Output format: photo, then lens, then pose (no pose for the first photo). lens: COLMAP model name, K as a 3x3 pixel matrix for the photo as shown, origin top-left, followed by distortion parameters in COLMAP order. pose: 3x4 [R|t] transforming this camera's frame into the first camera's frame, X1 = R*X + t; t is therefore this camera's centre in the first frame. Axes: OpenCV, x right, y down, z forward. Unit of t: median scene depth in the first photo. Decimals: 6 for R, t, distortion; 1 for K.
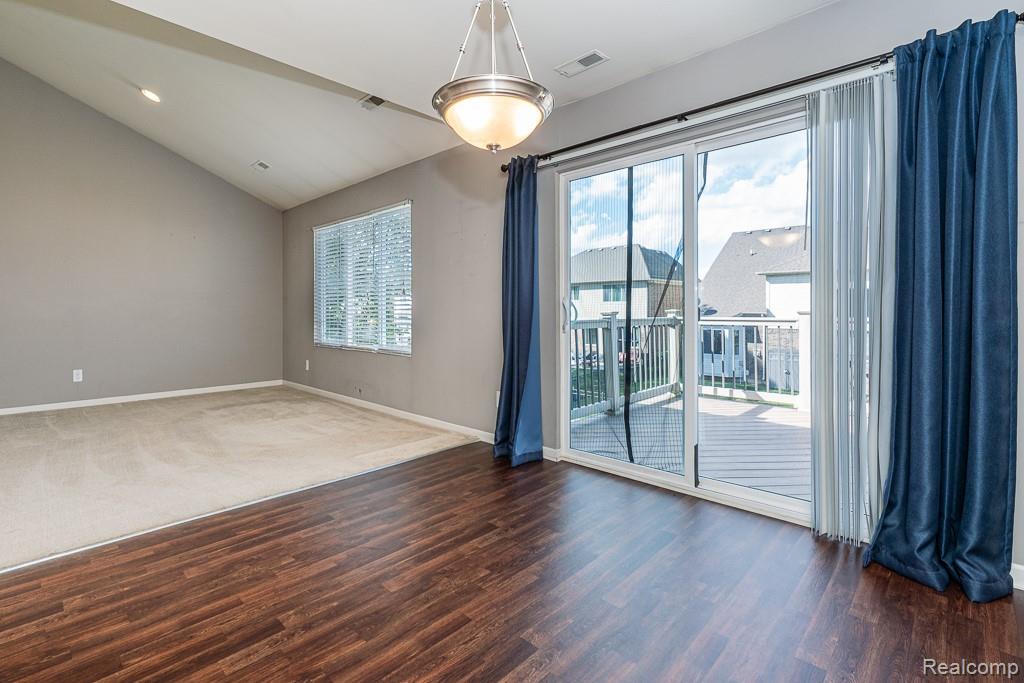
lens RADIAL K [[477.2, 0, 512.1], [0, 477.2, 320.7], [0, 0, 1]] dist [-0.001798, -0.000143]
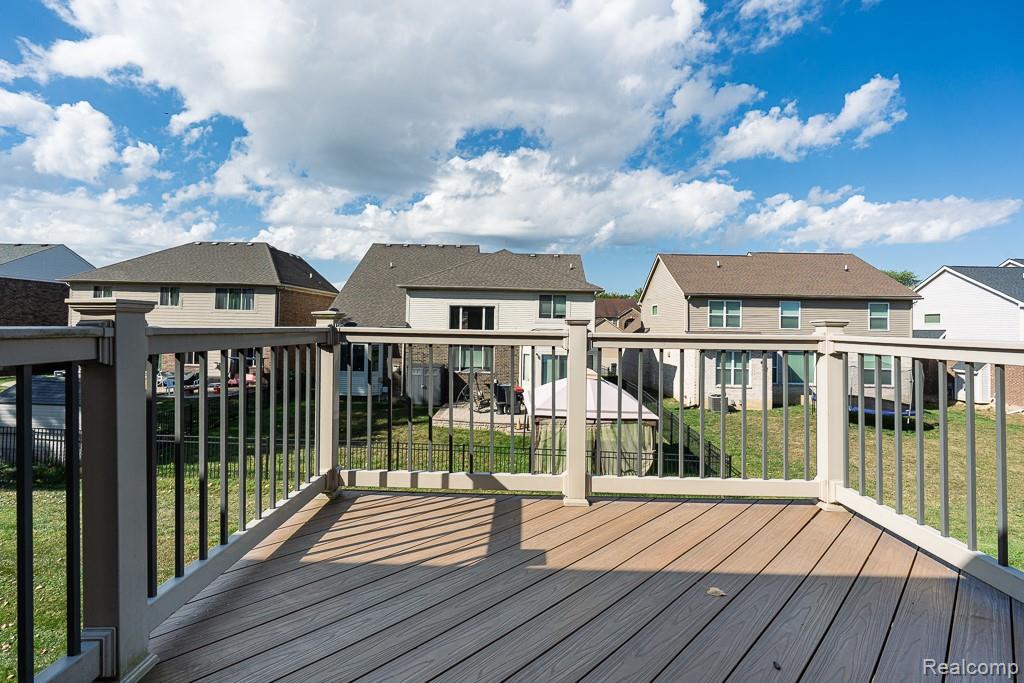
lens RADIAL K [[477.2, 0, 512.1], [0, 477.2, 320.7], [0, 0, 1]] dist [-0.001798, -0.000143]
pose [[0.741652, 0.026099, 0.670277, 0.039145], [-0.006875, 0.999486, -0.031311, -0.000104], [-0.670750, 0.018614, 0.741450, 0.132356]]
